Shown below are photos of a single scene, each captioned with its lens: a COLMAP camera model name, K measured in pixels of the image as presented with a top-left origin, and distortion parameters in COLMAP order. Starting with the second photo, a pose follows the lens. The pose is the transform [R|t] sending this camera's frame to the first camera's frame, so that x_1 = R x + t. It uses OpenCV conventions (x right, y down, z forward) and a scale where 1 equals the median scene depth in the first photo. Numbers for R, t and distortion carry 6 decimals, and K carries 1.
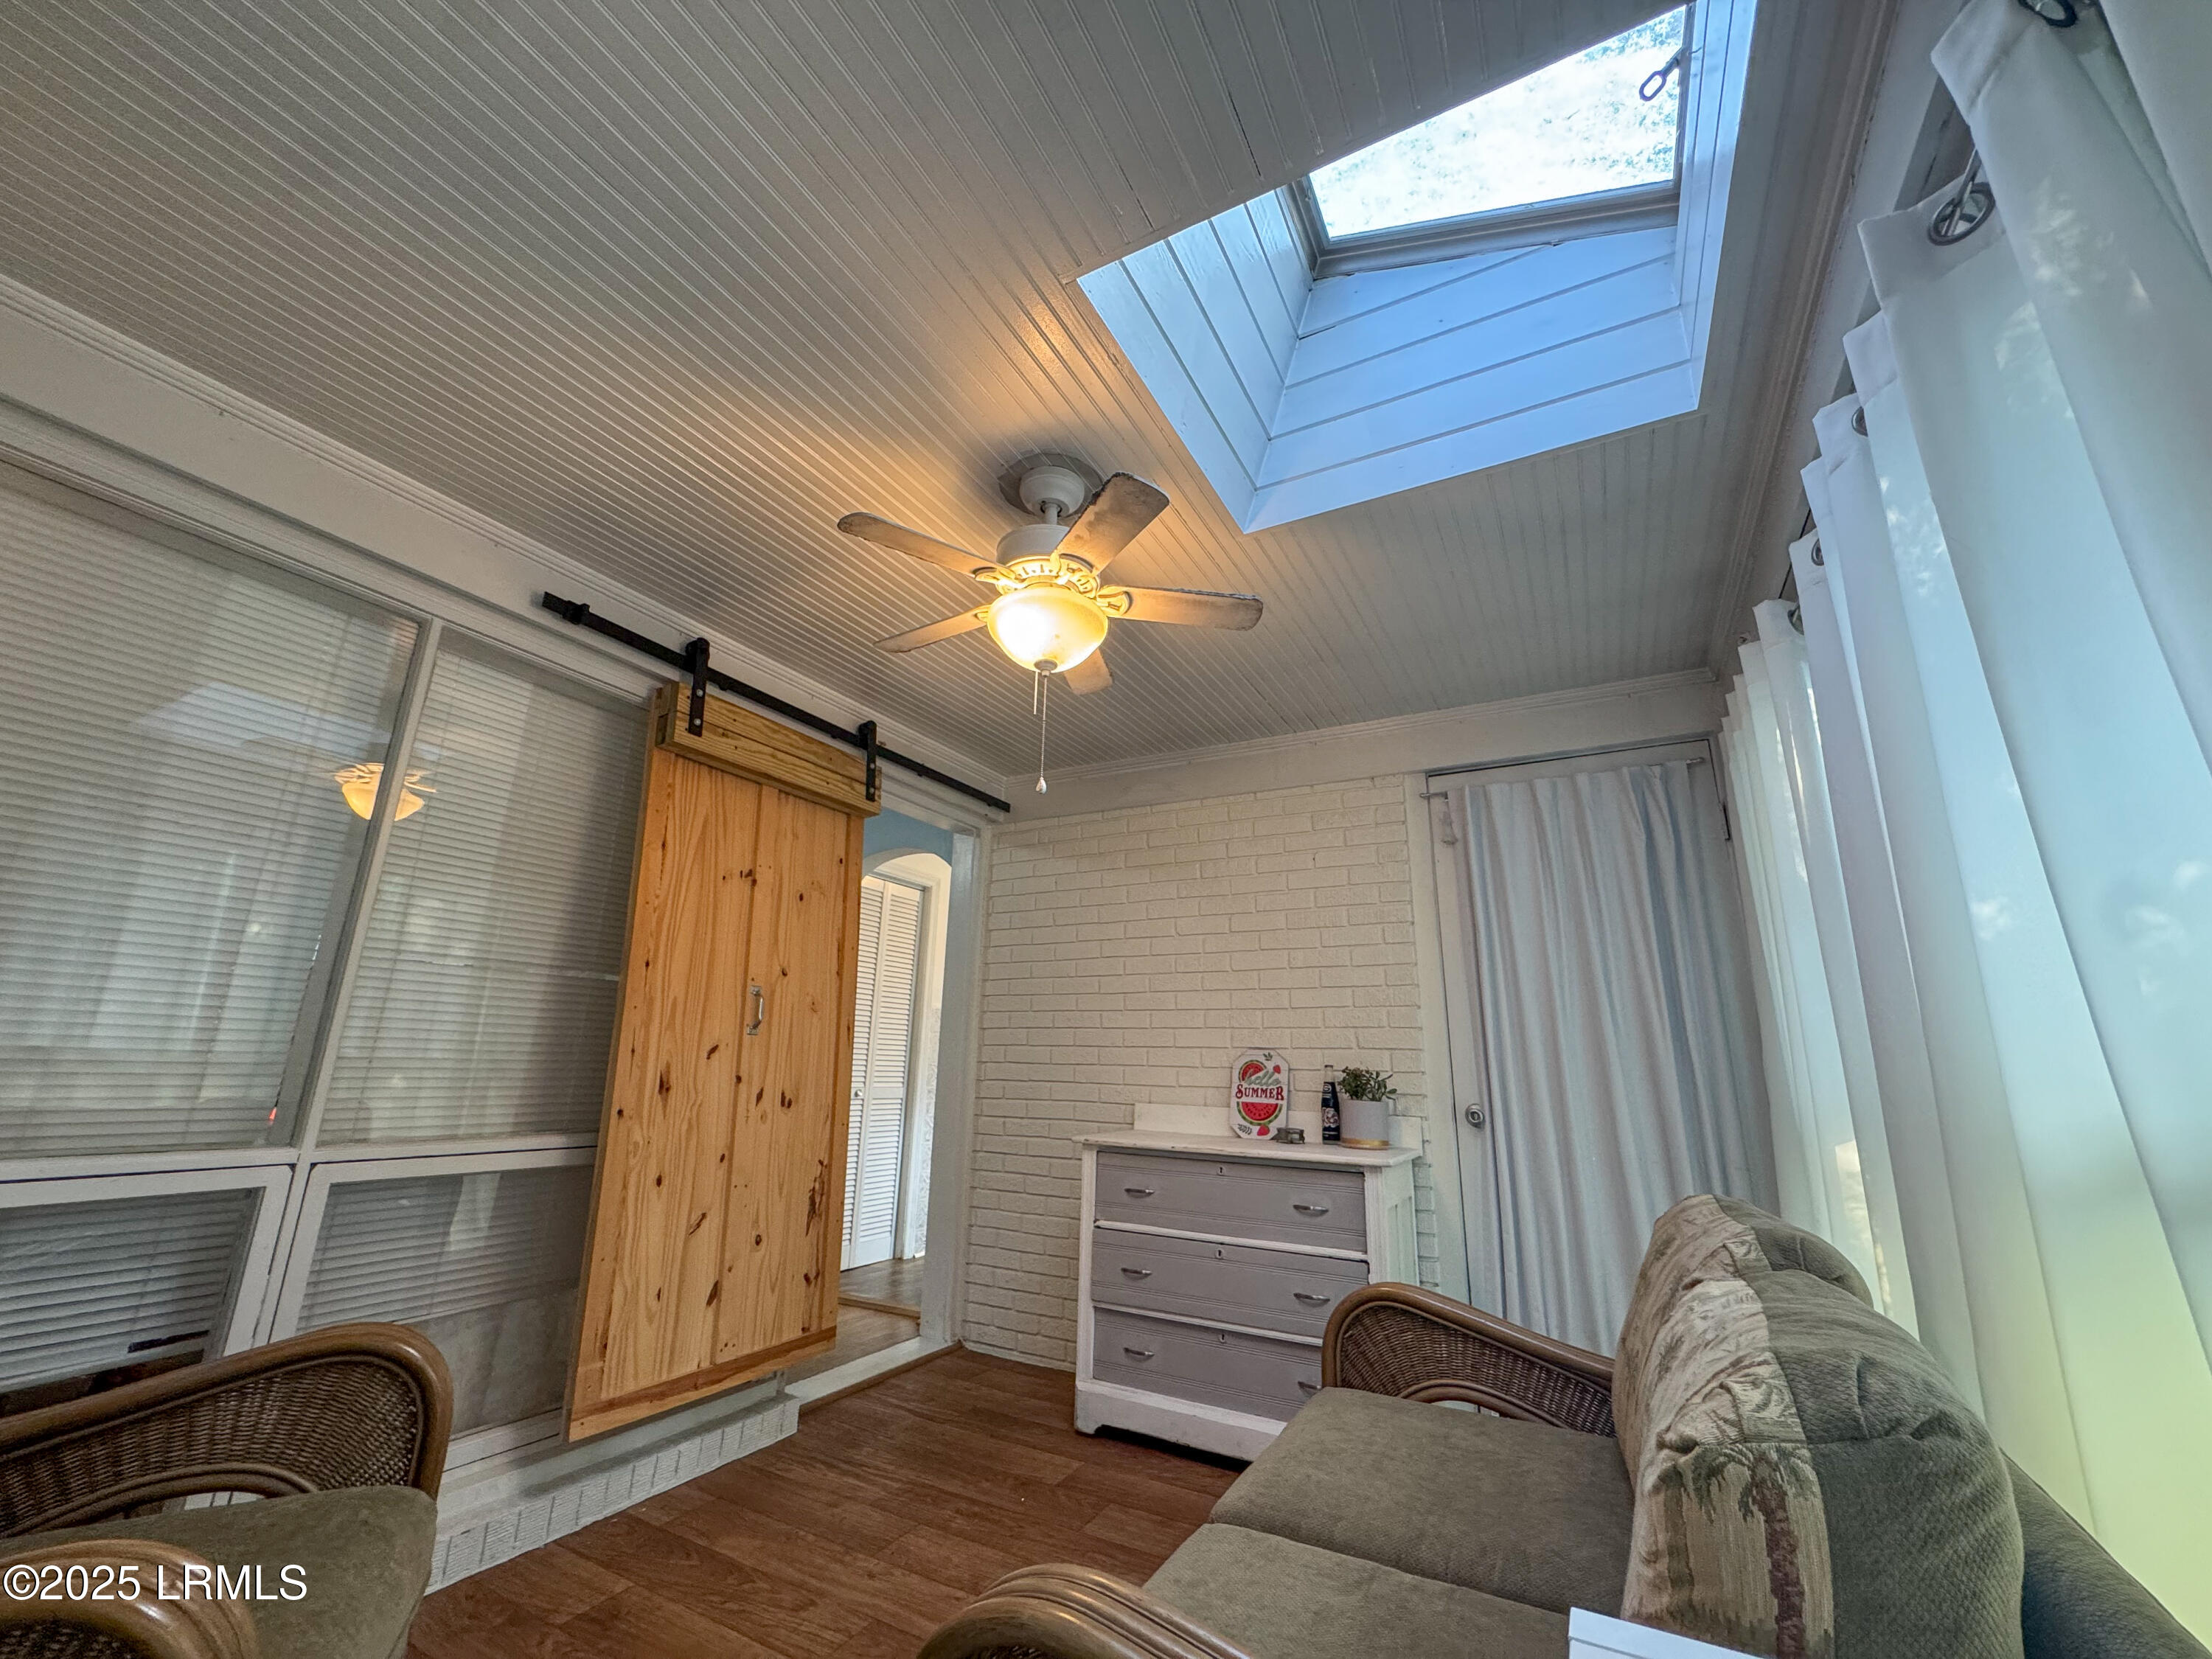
lens RADIAL K [[886.2, 0, 1103.9], [0, 886.2, 827.8], [0, 0, 1]] dist [-0.004438, 0.000887]
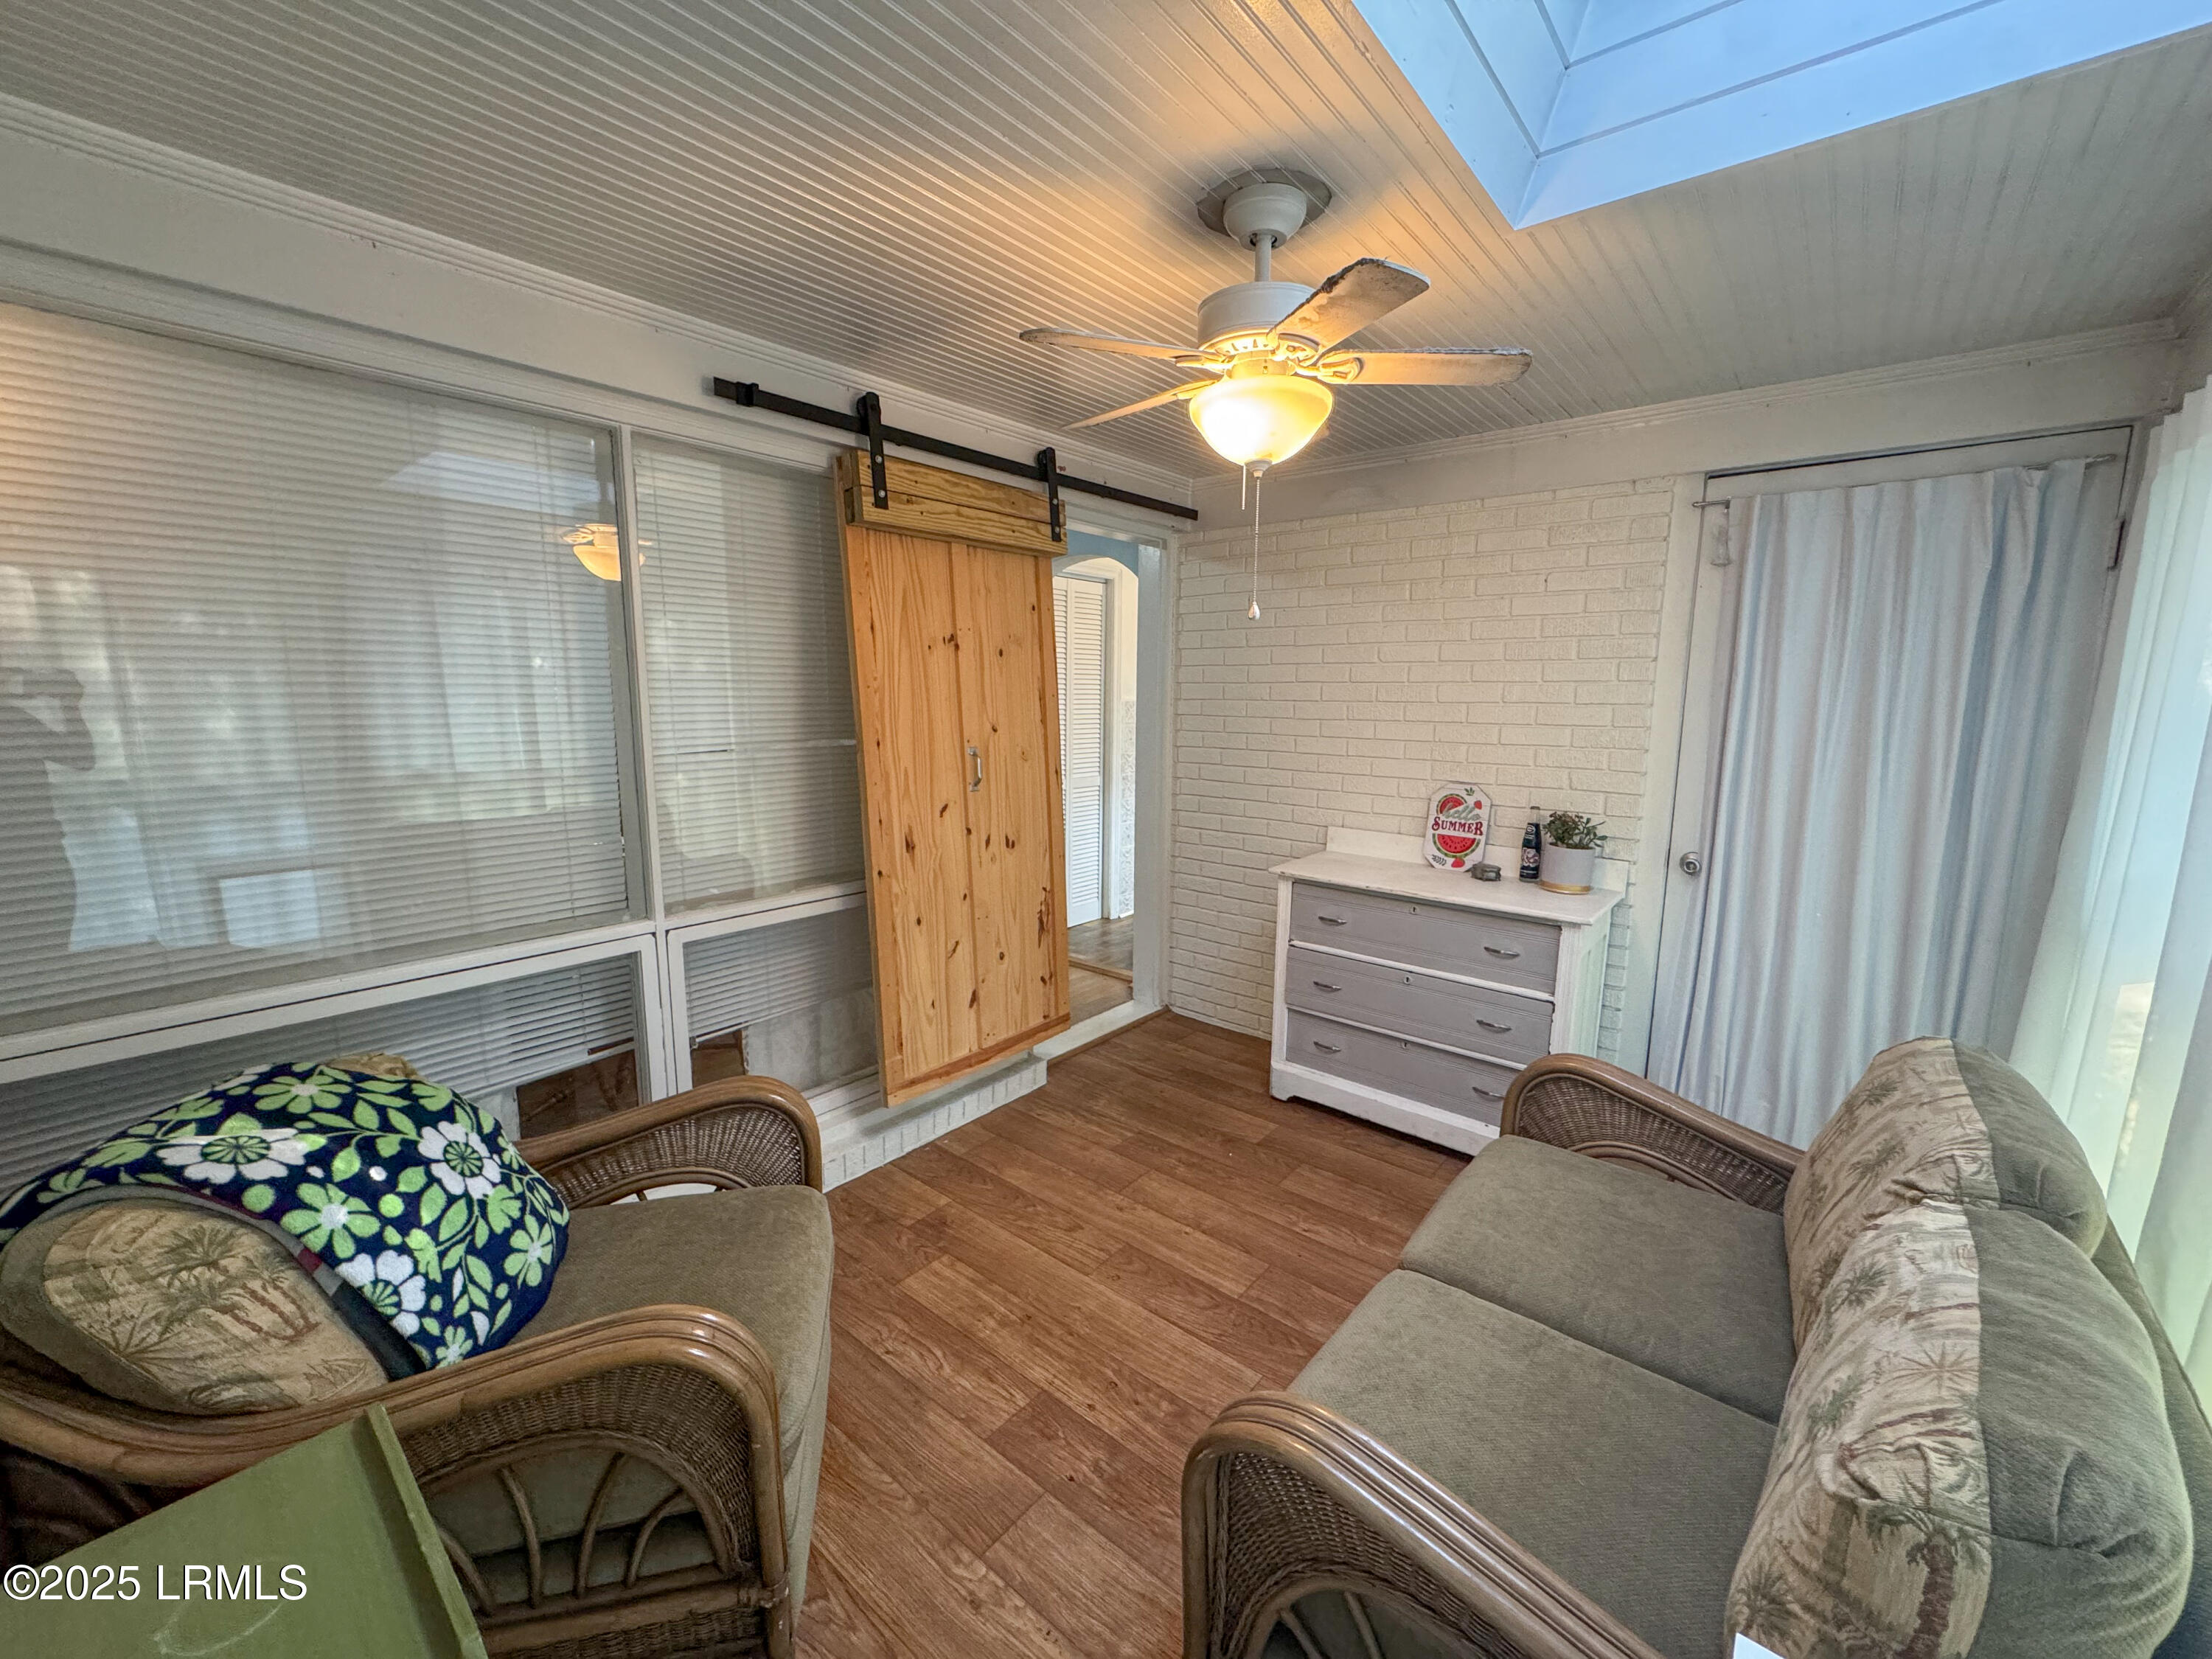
lens RADIAL K [[886.2, 0, 1102.7], [0, 886.2, 826.6], [0, 0, 1]] dist [-0.004438, 0.000887]
pose [[0.981164, 0.014779, -0.192611, -0.027939], [0.065022, 0.913627, 0.401321, -0.142144], [0.181906, -0.406286, 0.895456, 0.027307]]
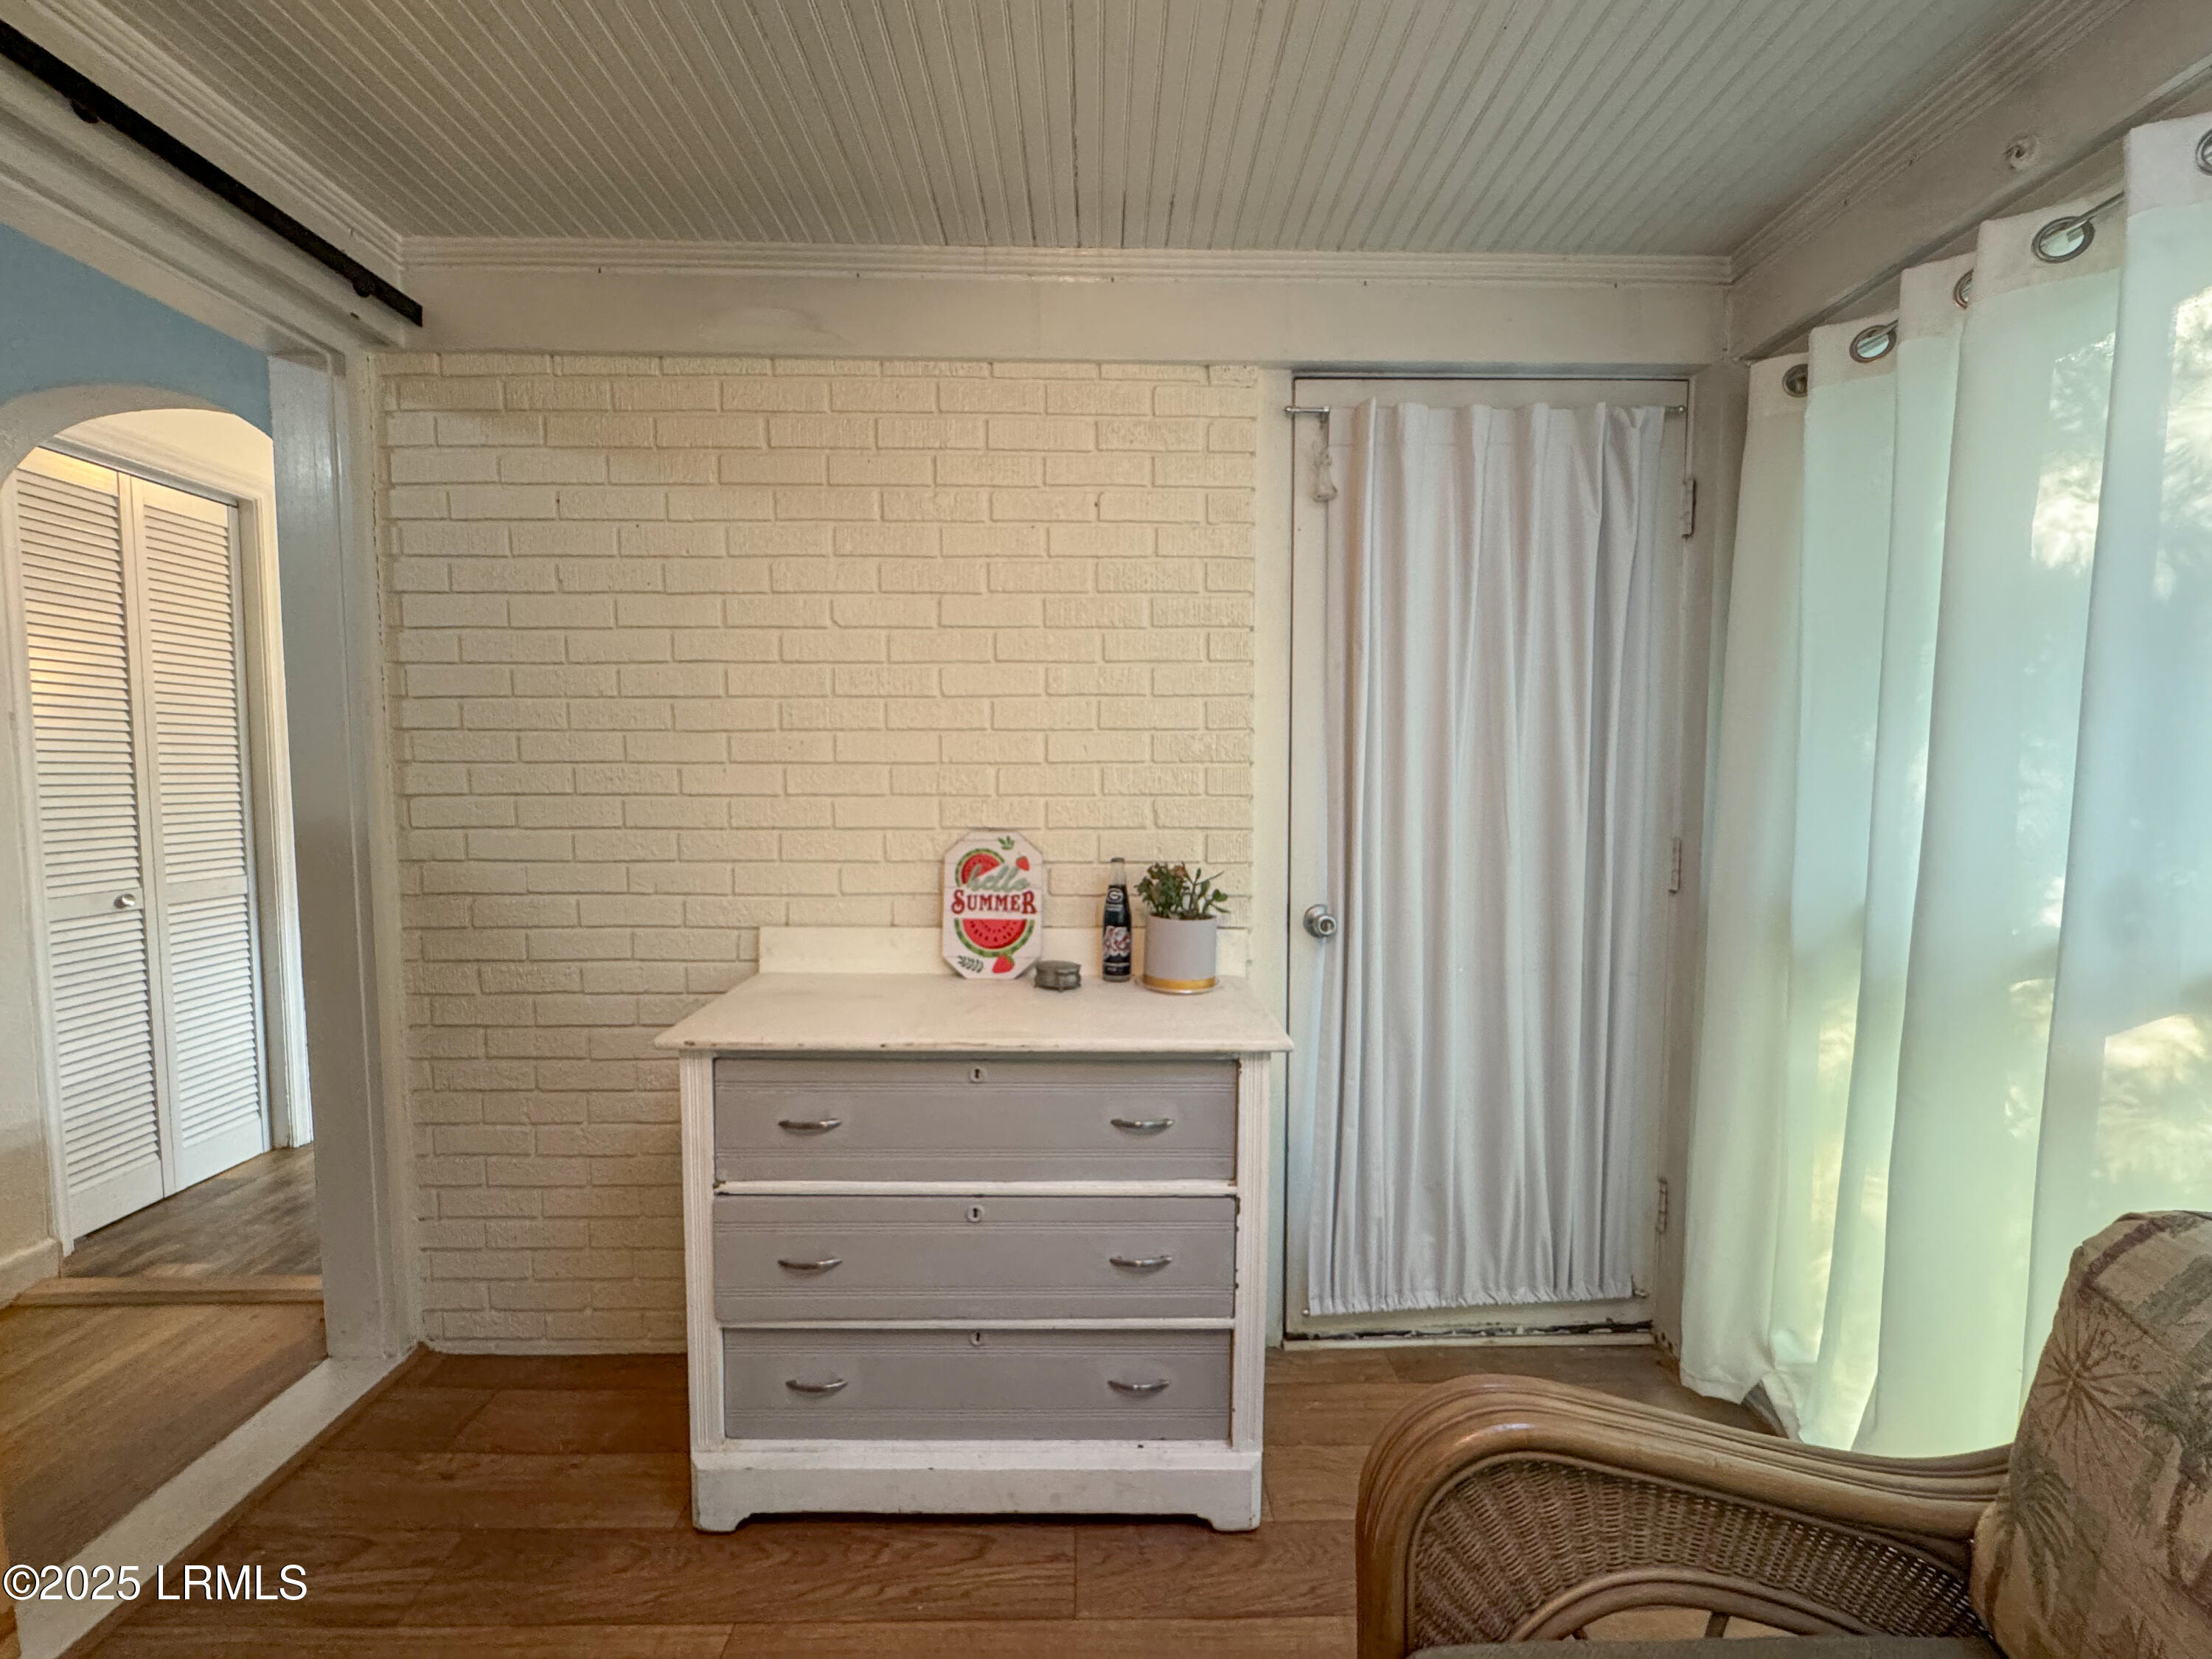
lens RADIAL K [[886.2, 0, 1099.2], [0, 886.2, 827.8], [0, 0, 1]] dist [-0.004438, 0.000887]
pose [[0.870353, -0.054109, 0.489446, -0.056041], [-0.112234, 0.945986, 0.304160, 0.066928], [-0.479467, -0.319659, 0.817269, 0.536535]]
